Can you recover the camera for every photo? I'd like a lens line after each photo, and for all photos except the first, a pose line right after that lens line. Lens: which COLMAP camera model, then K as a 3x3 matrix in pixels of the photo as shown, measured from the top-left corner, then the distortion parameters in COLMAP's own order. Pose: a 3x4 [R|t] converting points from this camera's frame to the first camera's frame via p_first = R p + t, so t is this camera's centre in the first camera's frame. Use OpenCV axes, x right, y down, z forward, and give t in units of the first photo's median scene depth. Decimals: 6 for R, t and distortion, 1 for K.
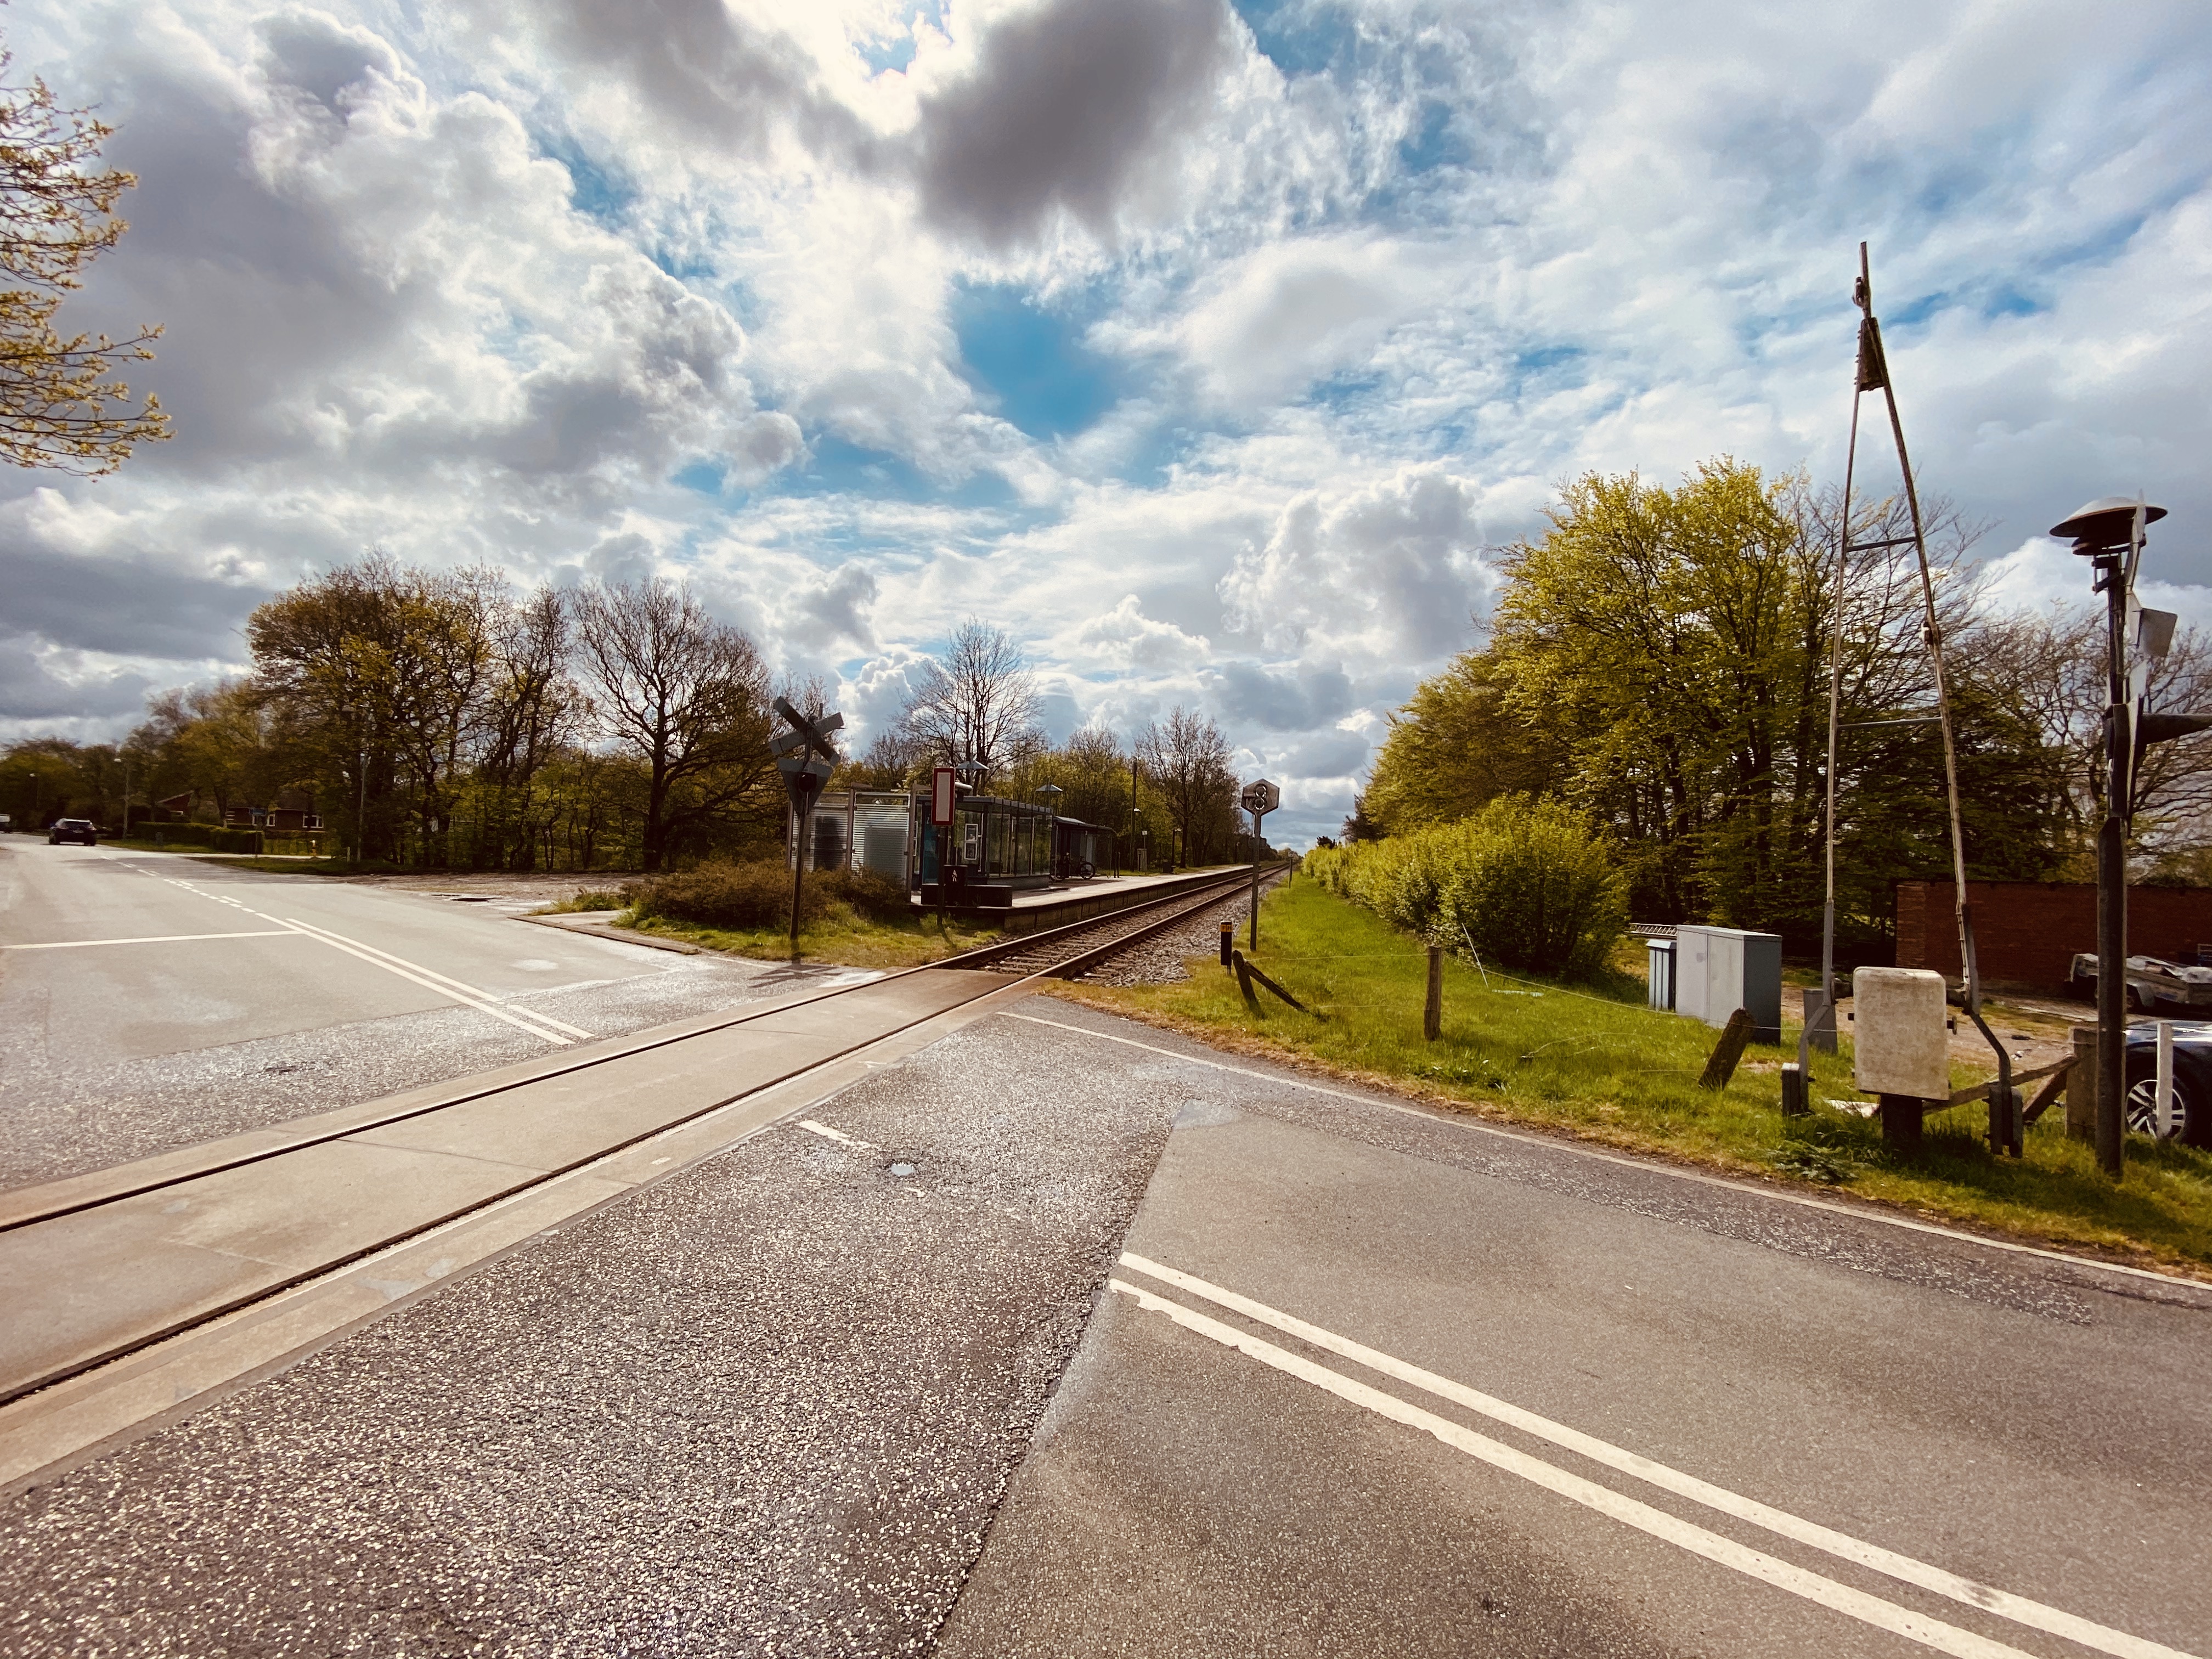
lens RADIAL K [[892.1, 0, 1100.9], [0, 892.1, 841.8], [0, 0, 1]] dist [0.021018, -0.020345]
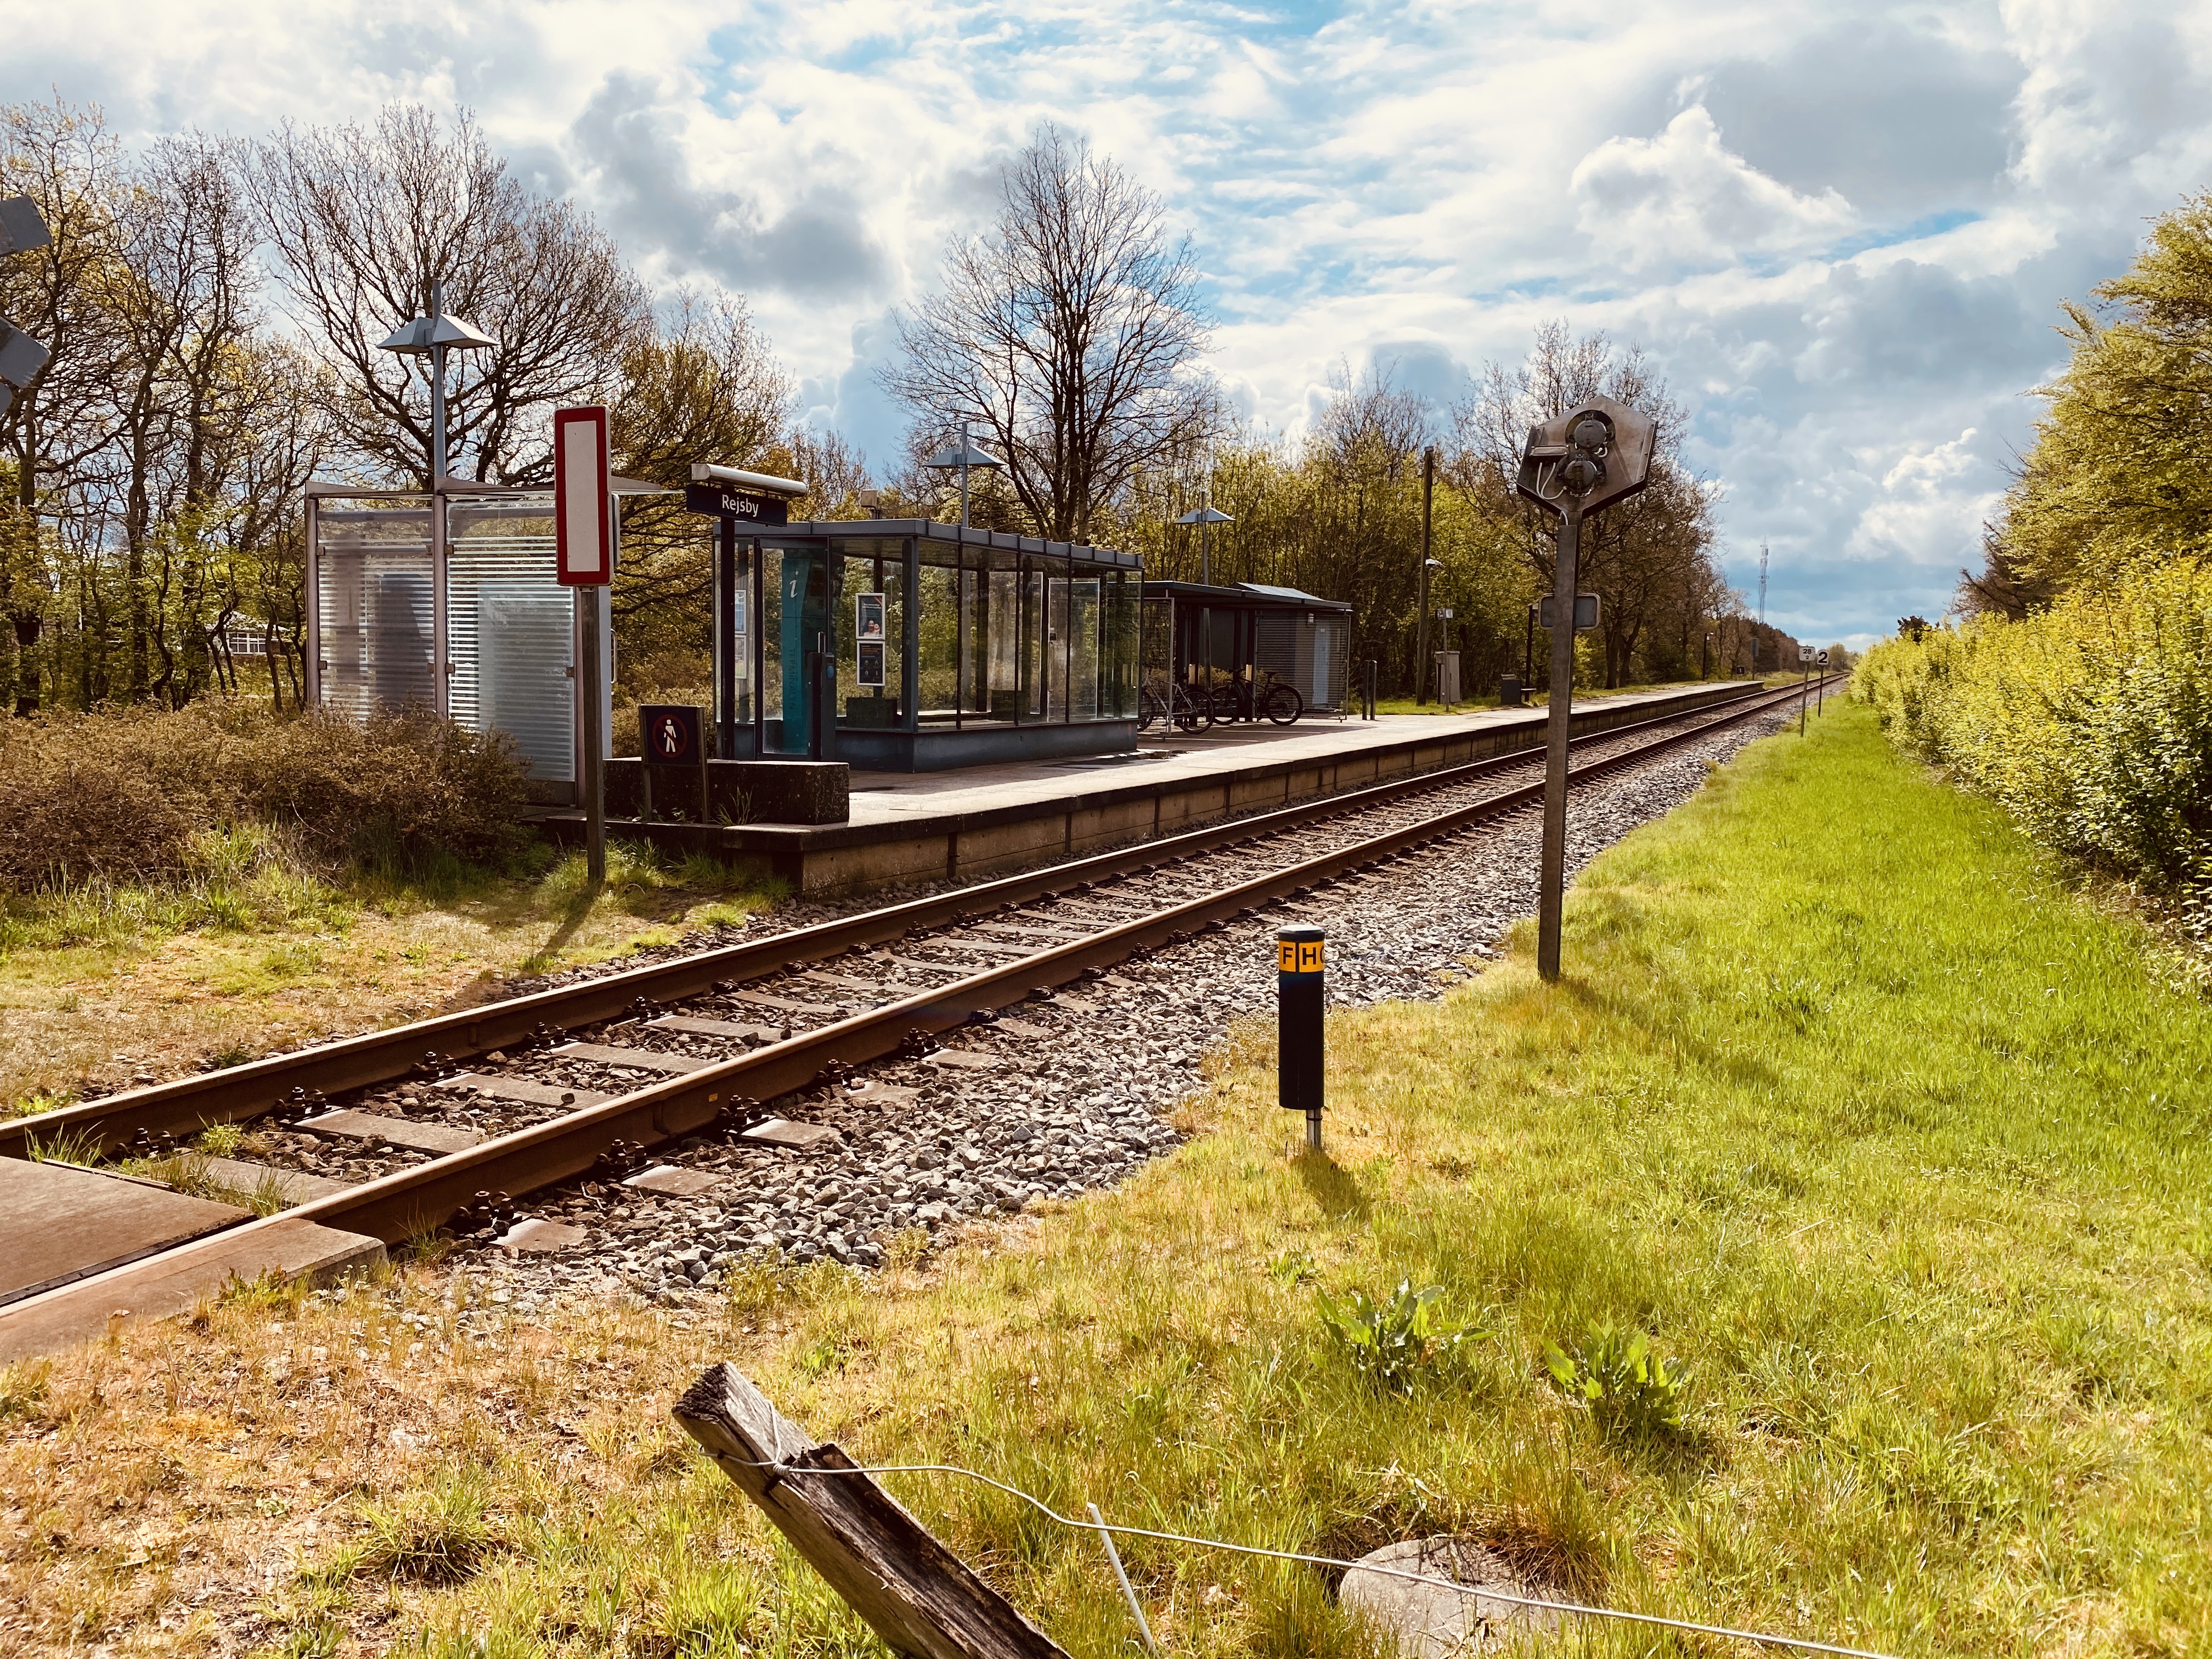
lens RADIAL K [[1702.5, 0, 1110.8], [0, 1702.5, 818.2], [0, 0, 1]] dist [-0.003569, -0.009125]
pose [[0.980186, -0.004138, -0.198034, 0.067502], [0.024215, 0.994786, 0.099070, 0.004717], [0.196592, -0.101902, 0.975176, 0.202689]]
